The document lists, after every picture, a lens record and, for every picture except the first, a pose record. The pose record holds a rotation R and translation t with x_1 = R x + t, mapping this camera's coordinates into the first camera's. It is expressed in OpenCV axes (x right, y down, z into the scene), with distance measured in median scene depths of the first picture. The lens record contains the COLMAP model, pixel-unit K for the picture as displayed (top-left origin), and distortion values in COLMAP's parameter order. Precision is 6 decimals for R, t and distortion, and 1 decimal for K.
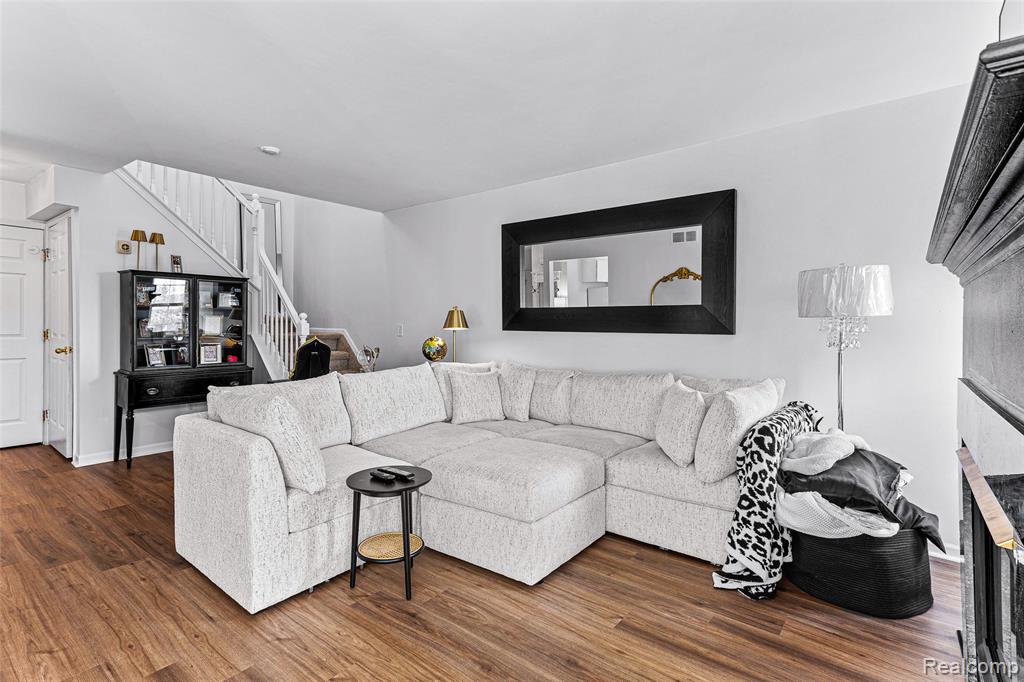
lens RADIAL K [[485.3, 0, 511.8], [0, 485.3, 320.6], [0, 0, 1]] dist [0.023874, 0.000490]
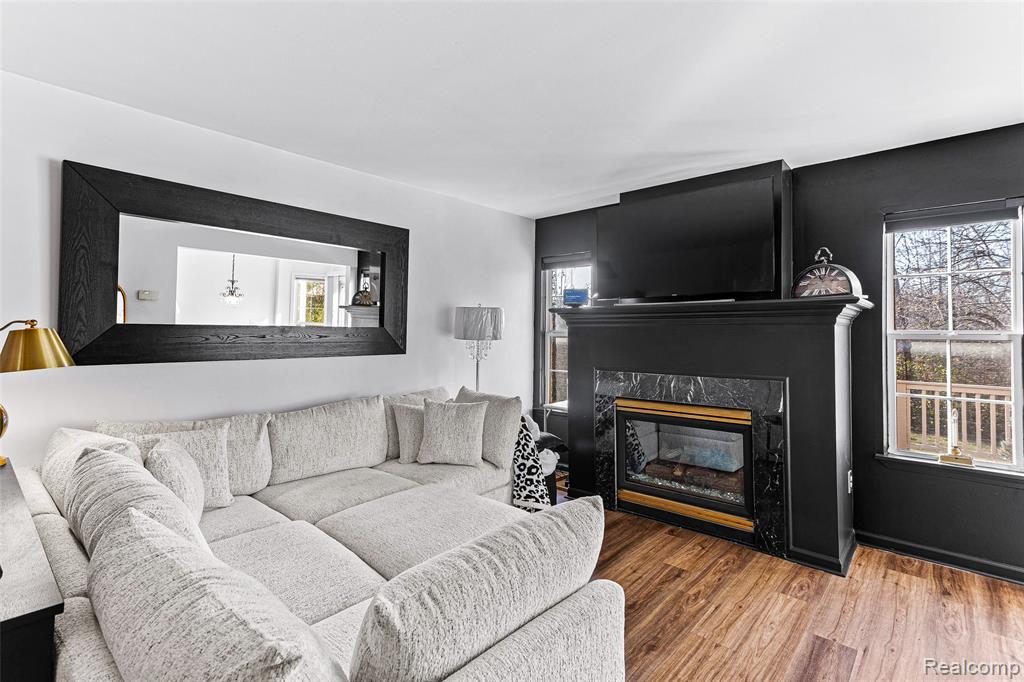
lens RADIAL K [[485.3, 0, 511.8], [0, 485.3, 320.6], [0, 0, 1]] dist [0.023874, 0.000490]
pose [[0.072393, 0.018890, 0.997197, -0.632577], [-0.006237, 0.999810, -0.018486, -0.028821], [-0.997357, -0.004881, 0.072497, 0.623385]]
